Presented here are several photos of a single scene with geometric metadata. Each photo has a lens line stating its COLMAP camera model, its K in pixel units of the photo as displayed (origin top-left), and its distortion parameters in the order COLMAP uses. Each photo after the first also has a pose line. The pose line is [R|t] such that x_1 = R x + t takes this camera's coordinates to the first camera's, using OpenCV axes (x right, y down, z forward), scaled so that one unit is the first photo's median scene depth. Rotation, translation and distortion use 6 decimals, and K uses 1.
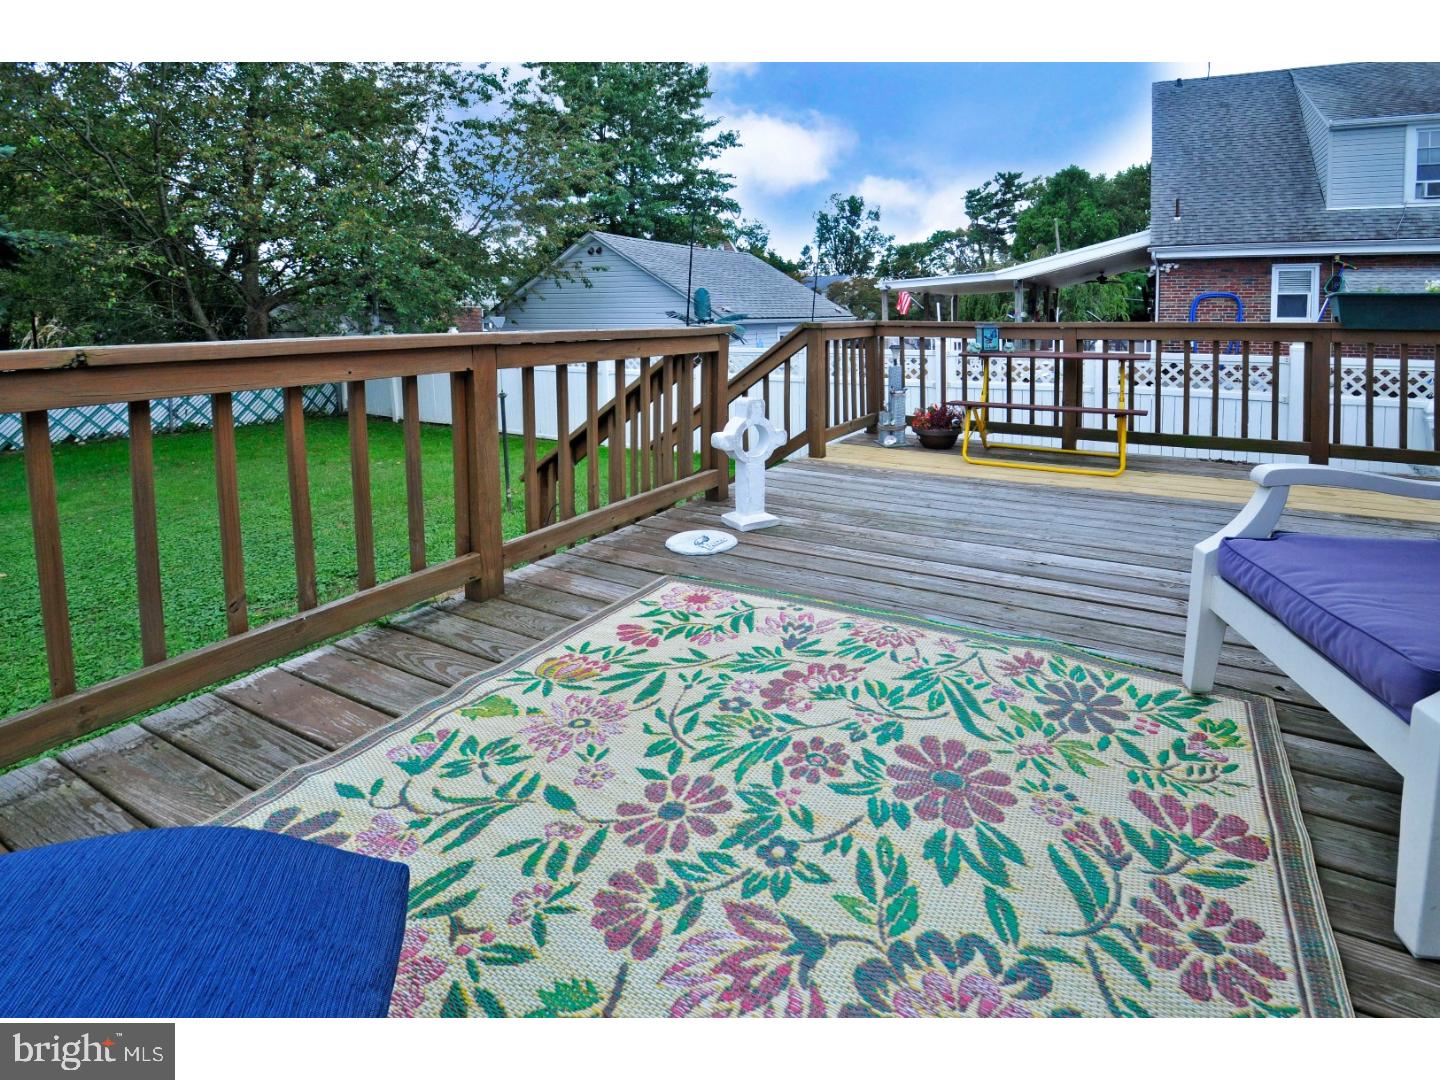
lens RADIAL K [[696.8, 0, 720.7], [0, 696.8, 522.3], [0, 0, 1]] dist [0.002381, 0.000033]
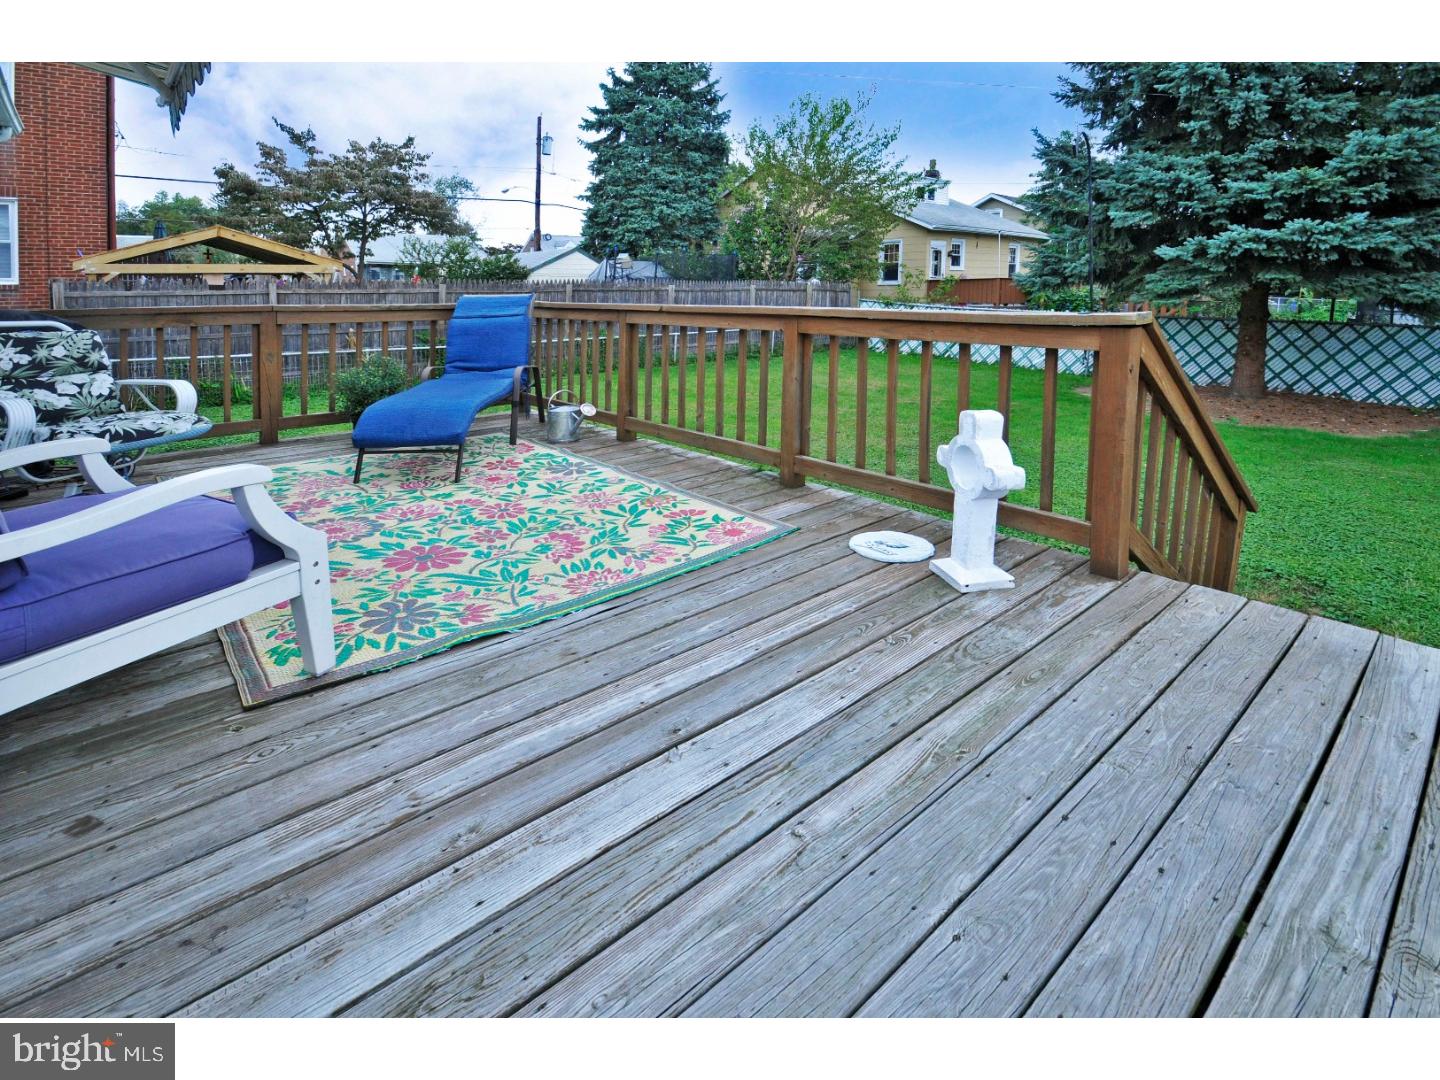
lens RADIAL K [[696.8, 0, 720.7], [0, 696.8, 522.3], [0, 0, 1]] dist [0.002381, 0.000033]
pose [[-0.315648, 0.306352, -0.898061, 1.542084], [-0.277626, 0.875213, 0.396138, -0.544395], [0.907353, 0.374366, -0.191208, 1.898789]]
